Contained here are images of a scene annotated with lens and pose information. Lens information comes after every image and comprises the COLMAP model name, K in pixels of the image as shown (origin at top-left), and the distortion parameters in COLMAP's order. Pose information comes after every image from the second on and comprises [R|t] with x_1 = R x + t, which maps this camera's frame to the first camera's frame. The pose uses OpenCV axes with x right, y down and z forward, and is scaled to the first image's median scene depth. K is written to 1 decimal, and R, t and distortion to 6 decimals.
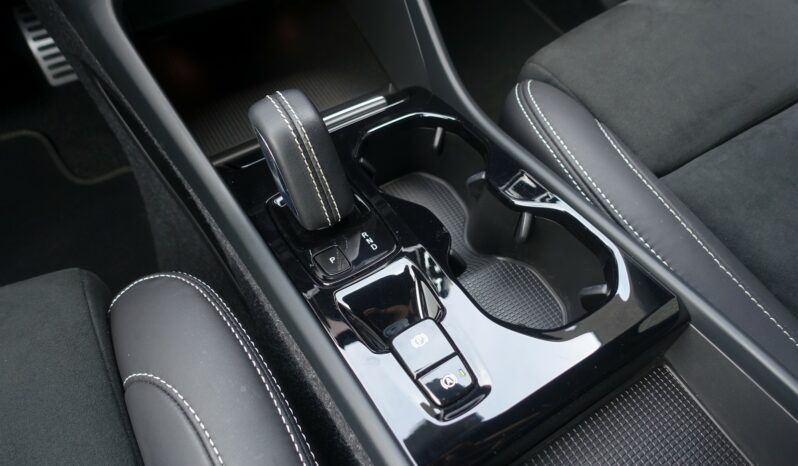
lens RADIAL K [[556.8, 0, 399.0], [0, 556.8, 233.0], [0, 0, 1]] dist [-0.005273, 0.000733]
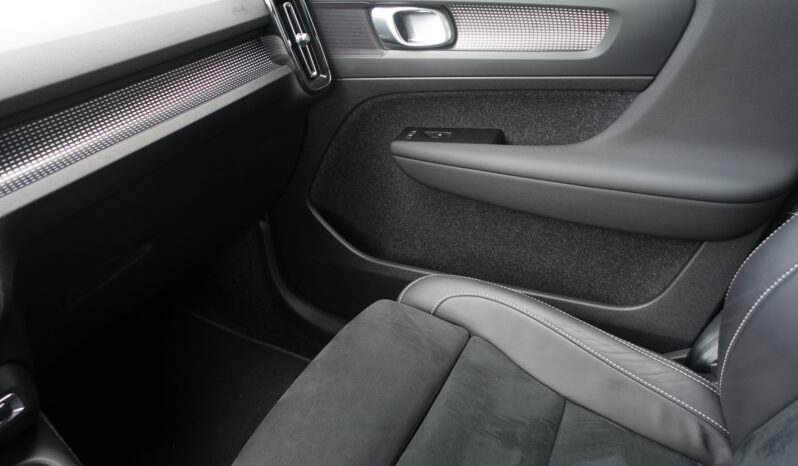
lens RADIAL K [[541.7, 0, 399.0], [0, 541.7, 233.0], [0, 0, 1]] dist [-0.004375, -0.001452]
pose [[0.862344, -0.324851, 0.388374, 0.344666], [0.457219, 0.829138, -0.321685, -0.249050], [-0.217517, 0.454975, 0.863530, -0.415571]]
